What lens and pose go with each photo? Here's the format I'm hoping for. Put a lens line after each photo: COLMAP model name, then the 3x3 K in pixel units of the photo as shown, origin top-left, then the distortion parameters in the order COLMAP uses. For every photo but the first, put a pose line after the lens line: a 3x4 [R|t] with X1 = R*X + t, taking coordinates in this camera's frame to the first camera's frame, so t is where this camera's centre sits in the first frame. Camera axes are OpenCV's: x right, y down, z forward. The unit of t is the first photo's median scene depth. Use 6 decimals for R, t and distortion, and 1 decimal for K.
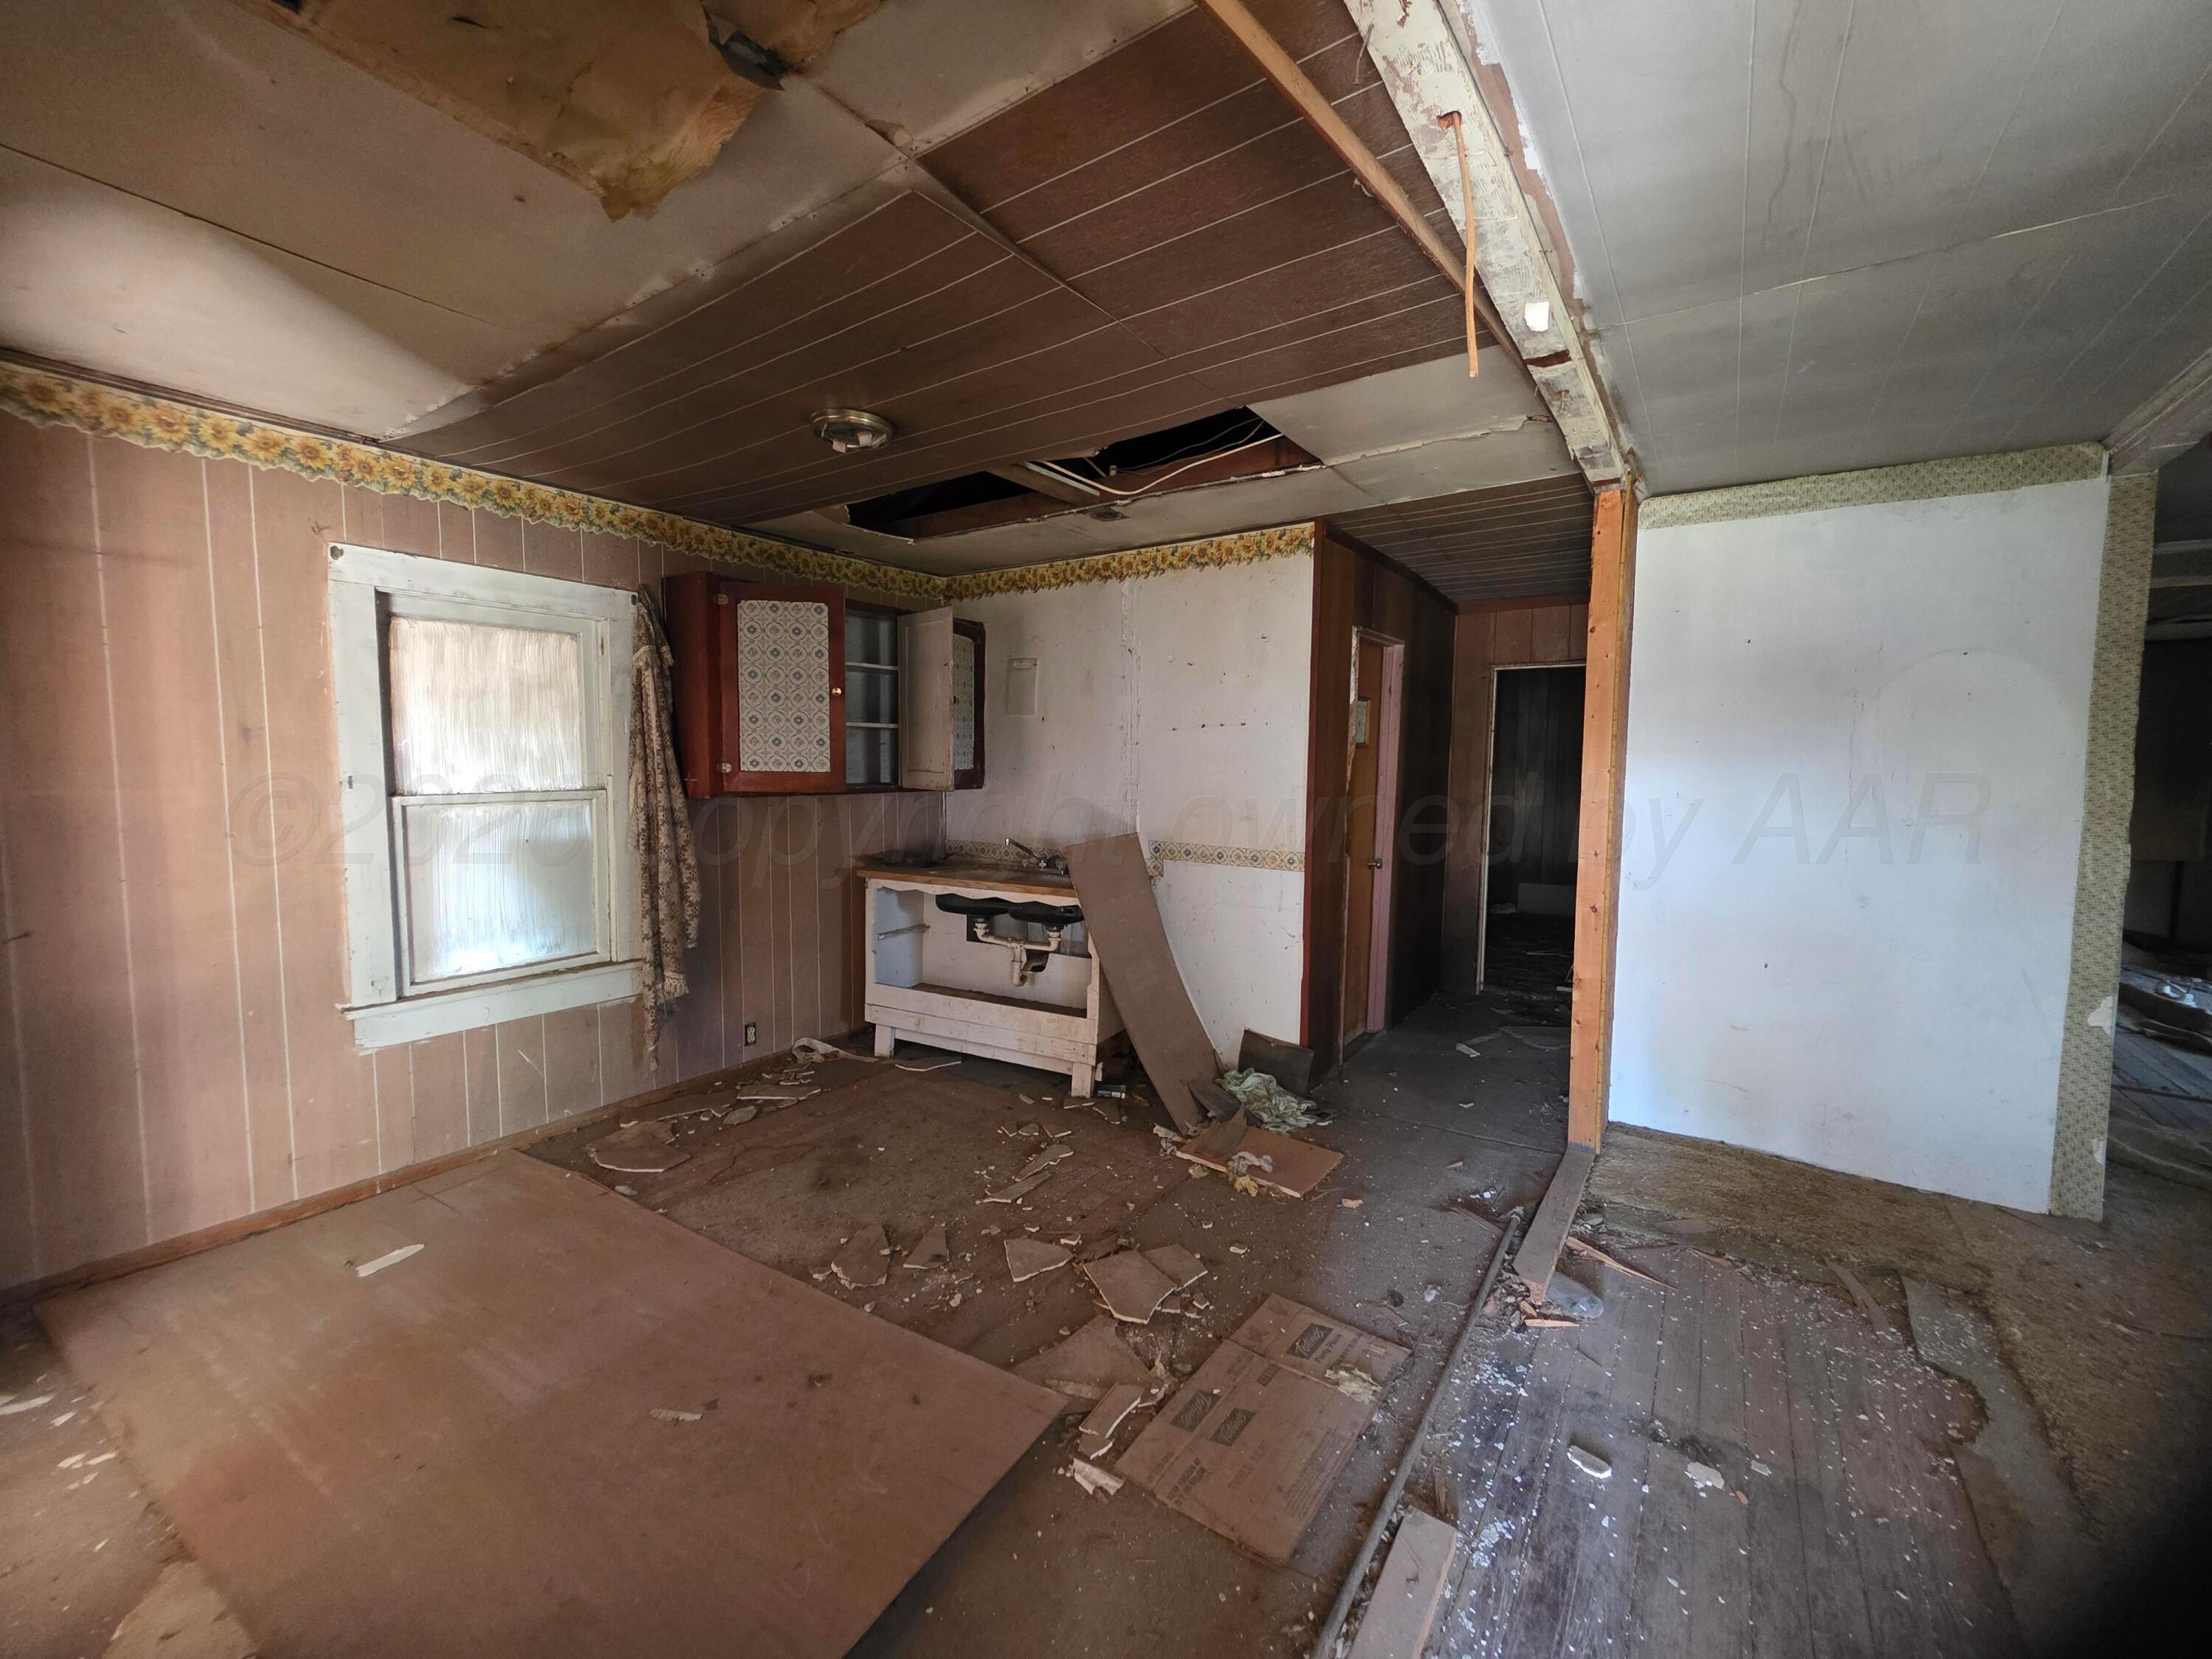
lens RADIAL K [[884.2, 0, 1108.3], [0, 884.2, 823.9], [0, 0, 1]] dist [-0.000260, -0.000048]
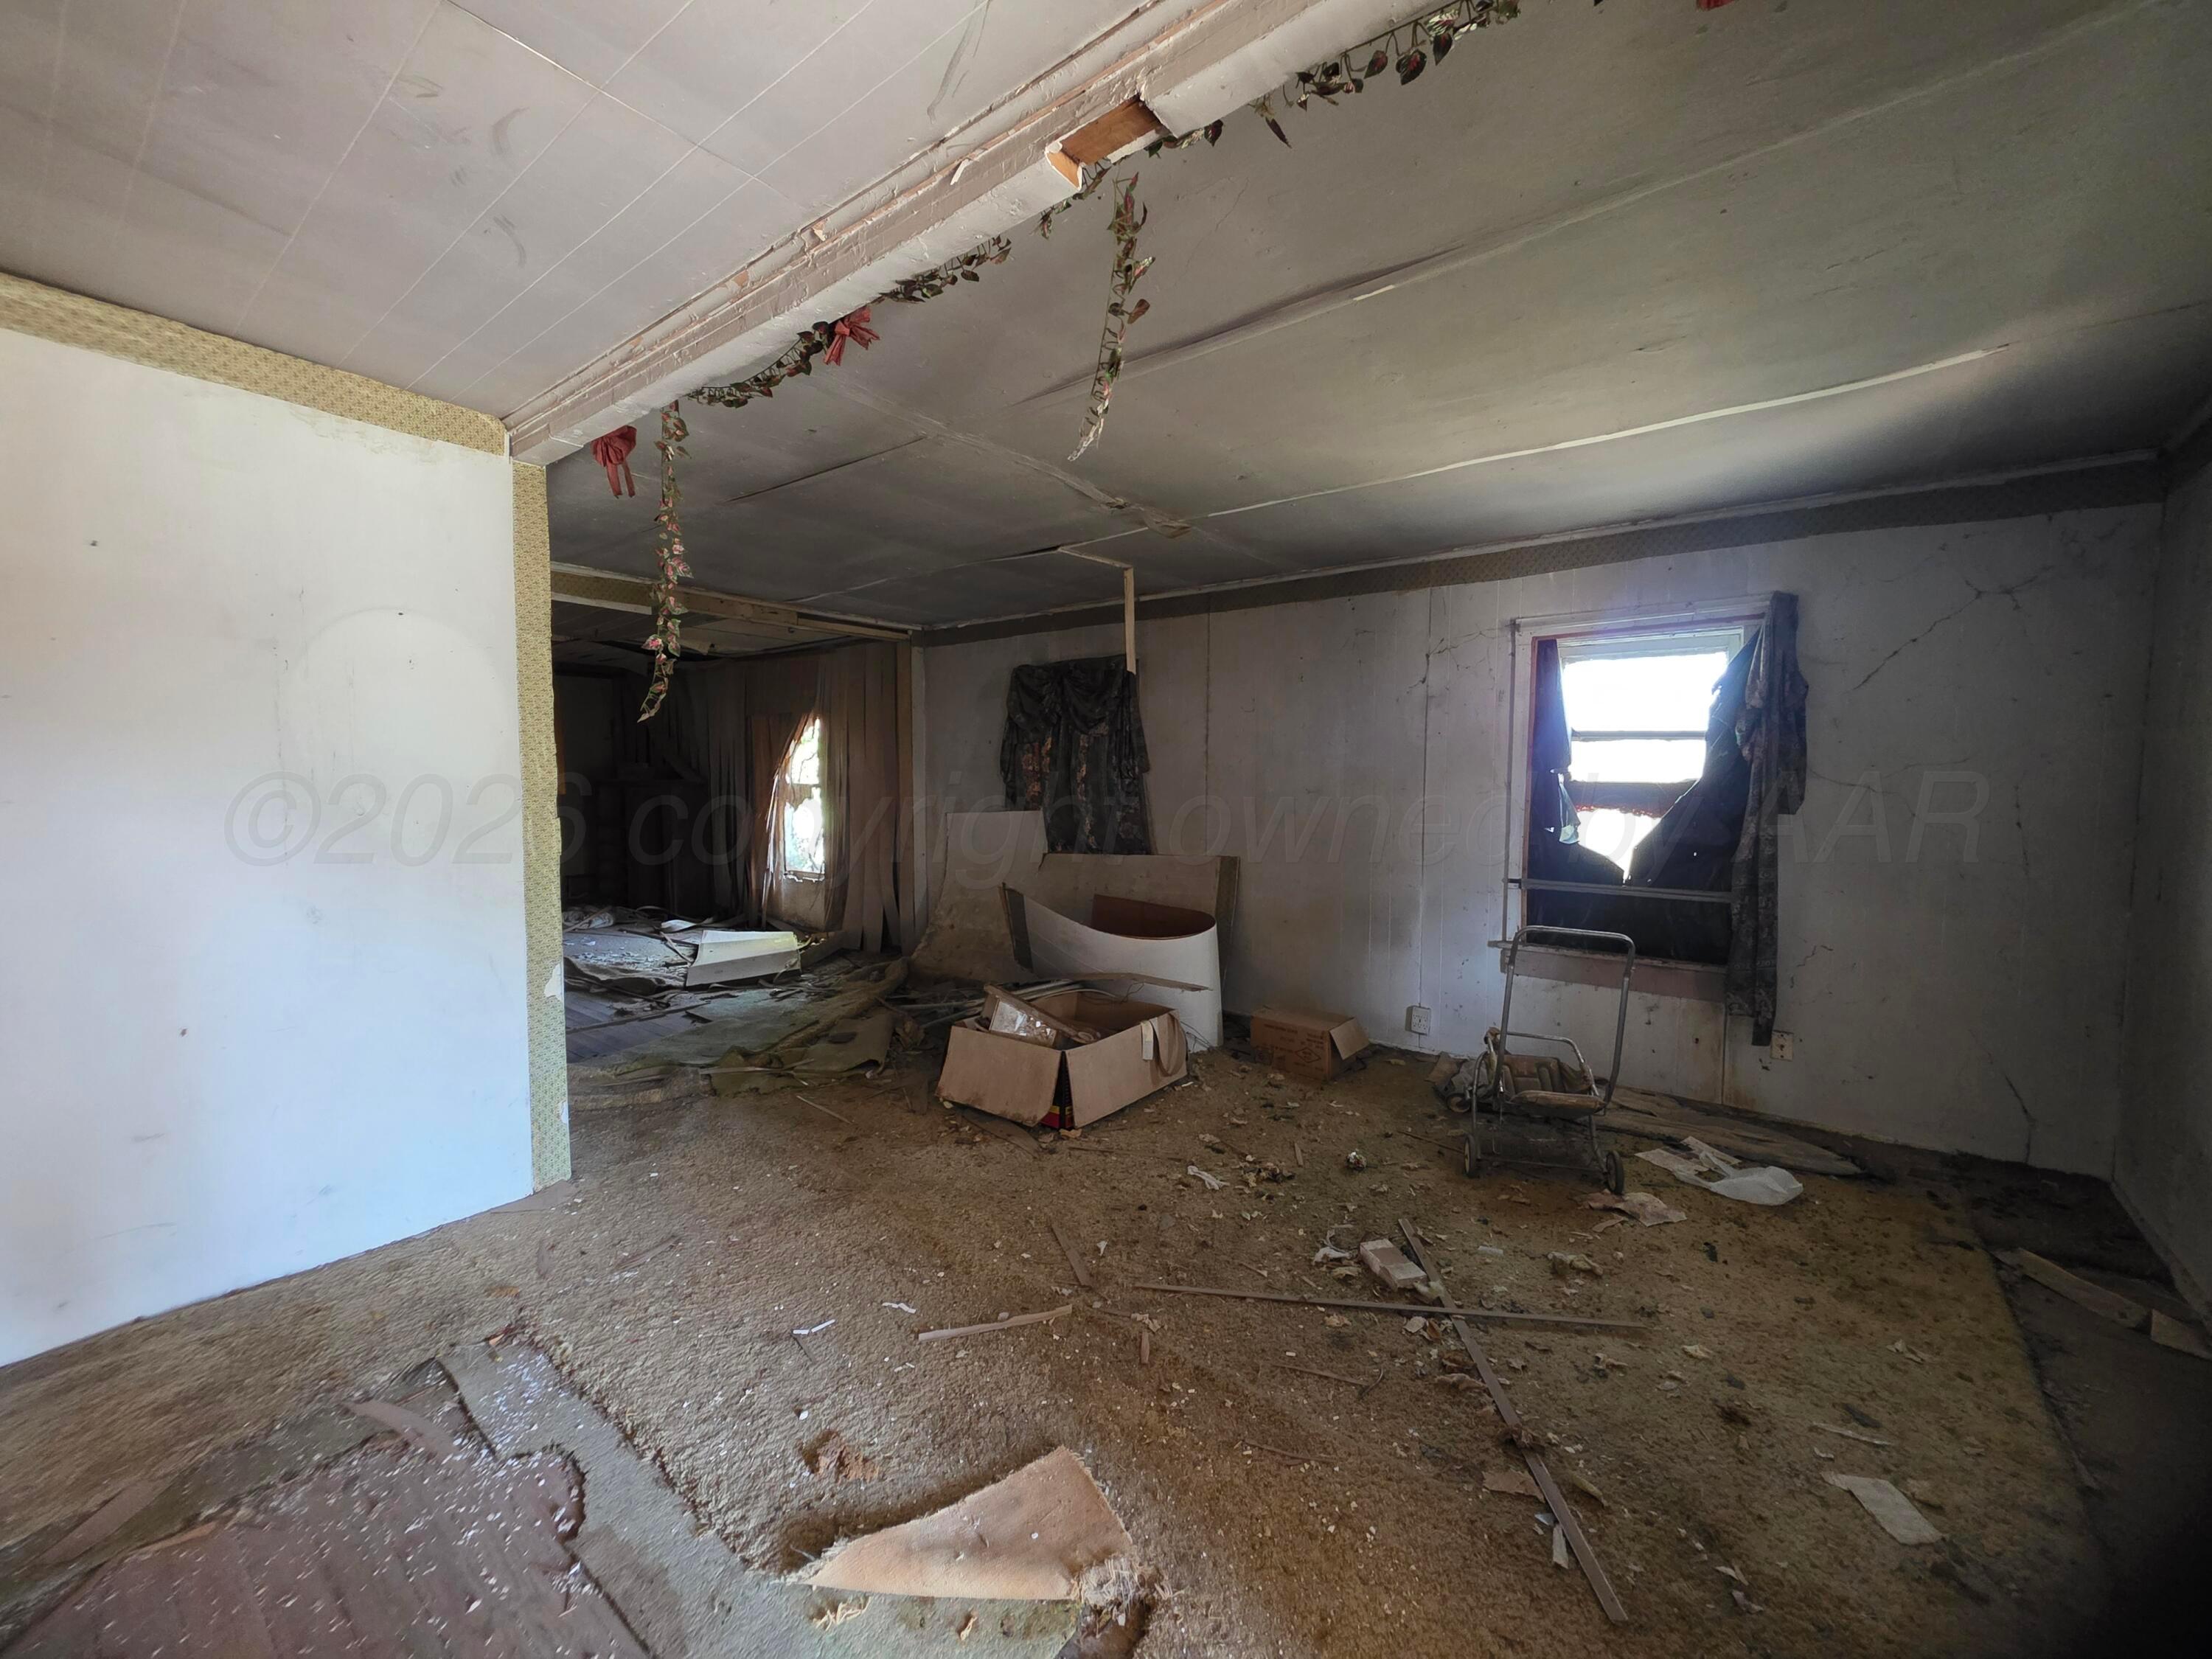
lens RADIAL K [[884.2, 0, 1106.2], [0, 884.2, 818.3], [0, 0, 1]] dist [-0.000260, -0.000048]
pose [[0.058825, -0.057003, 0.996639, 0.133997], [0.070289, 0.996127, 0.052825, 0.011759], [-0.995791, 0.066945, 0.062604, 0.273634]]
